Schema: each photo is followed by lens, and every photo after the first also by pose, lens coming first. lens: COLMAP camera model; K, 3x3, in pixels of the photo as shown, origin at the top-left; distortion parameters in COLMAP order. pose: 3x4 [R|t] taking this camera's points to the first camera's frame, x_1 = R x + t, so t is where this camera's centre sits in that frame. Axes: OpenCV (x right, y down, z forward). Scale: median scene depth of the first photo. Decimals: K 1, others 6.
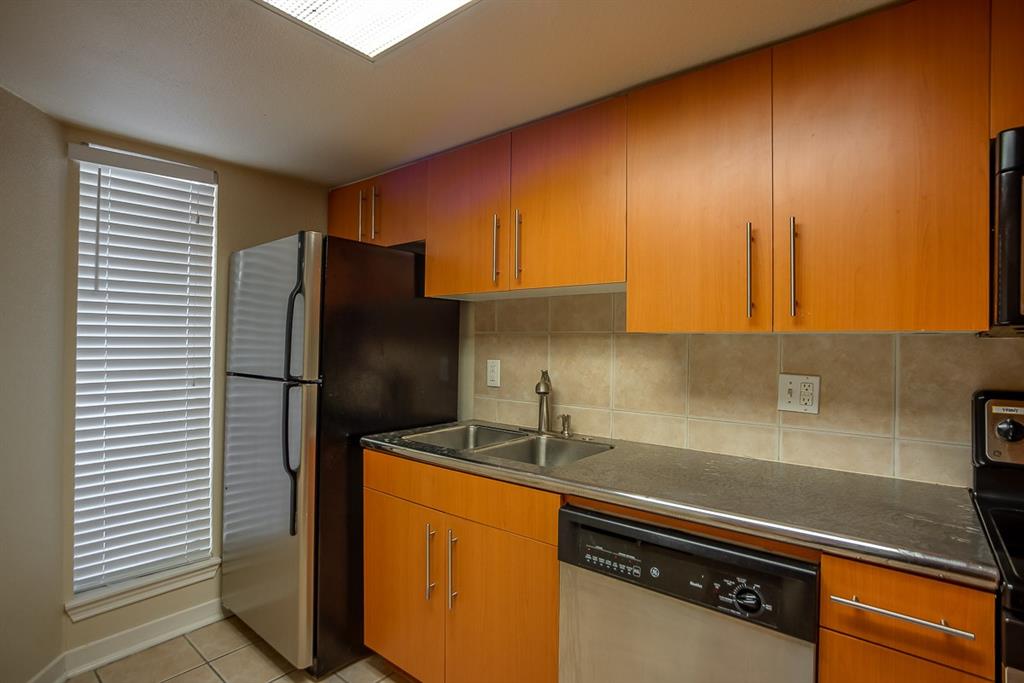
lens RADIAL K [[500.6, 0, 500.3], [0, 500.6, 343.3], [0, 0, 1]] dist [-0.054537, 0.028969]
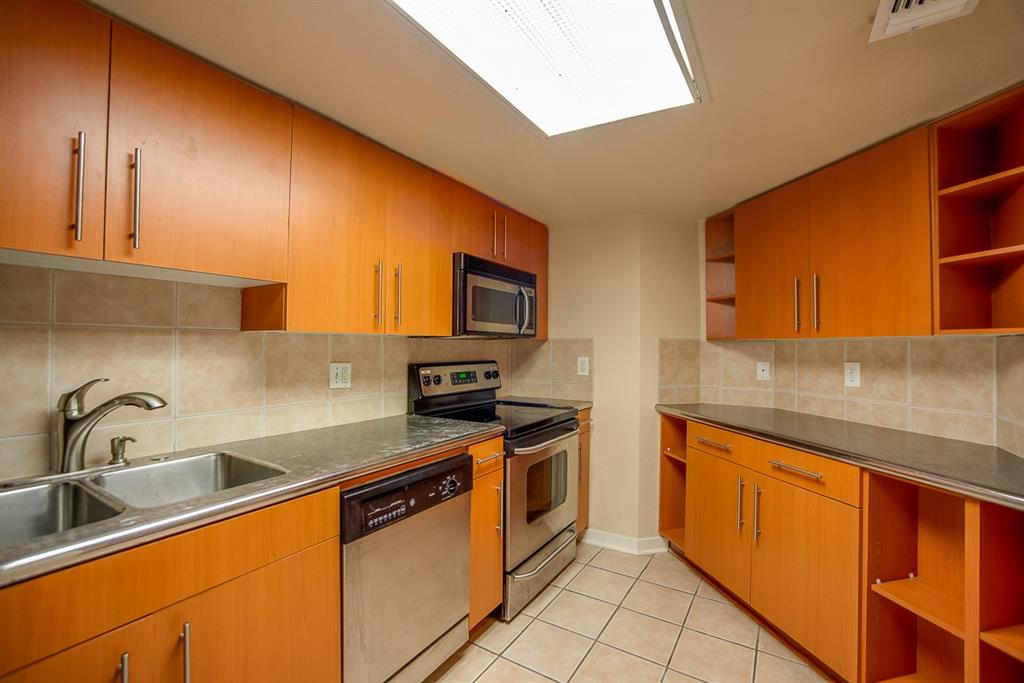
lens RADIAL K [[468.6, 0, 487.4], [0, 468.6, 342.0], [0, 0, 1]] dist [-0.023205, 0.000548]
pose [[-0.104460, -0.006351, 0.994509, -0.706985], [-0.009188, 0.999943, 0.005420, -0.007514], [-0.994487, -0.008571, -0.104512, 0.622040]]
